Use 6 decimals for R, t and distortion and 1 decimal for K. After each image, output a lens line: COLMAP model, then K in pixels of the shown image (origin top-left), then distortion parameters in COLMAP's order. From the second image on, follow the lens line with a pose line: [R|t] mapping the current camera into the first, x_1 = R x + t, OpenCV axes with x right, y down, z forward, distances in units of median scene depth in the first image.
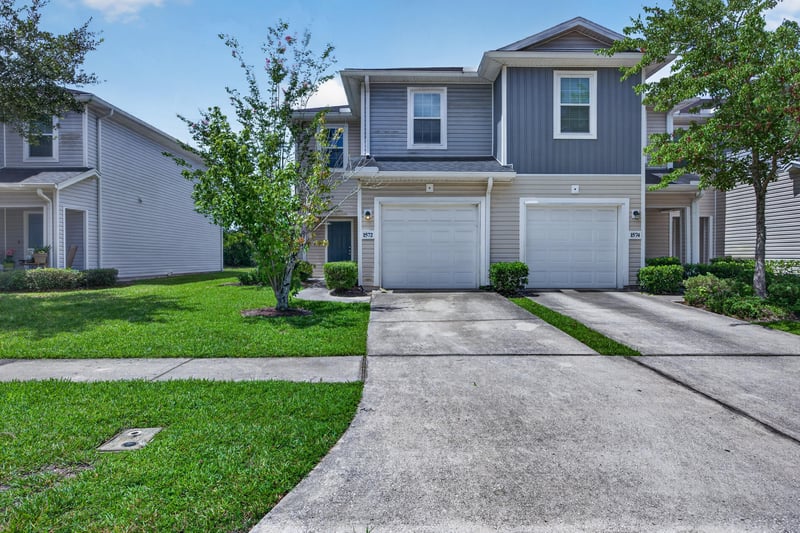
lens RADIAL K [[485.2, 0, 401.1], [0, 485.2, 253.7], [0, 0, 1]] dist [-0.001389, 0.000286]
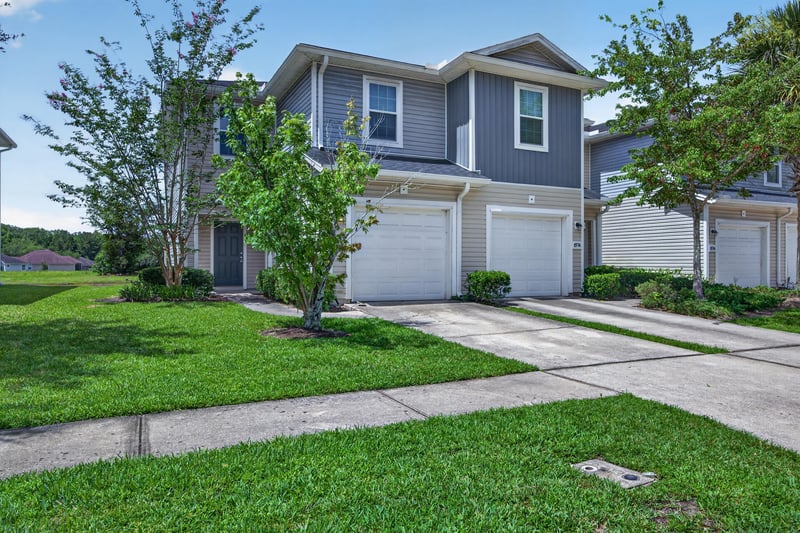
lens RADIAL K [[547.6, 0, 398.8], [0, 547.6, 250.8], [0, 0, 1]] dist [-0.003670, -0.001857]
pose [[0.908305, 0.012644, 0.418117, -0.411024], [-0.005189, 0.999807, -0.018961, -0.001324], [-0.418276, 0.015053, 0.908195, 0.076768]]
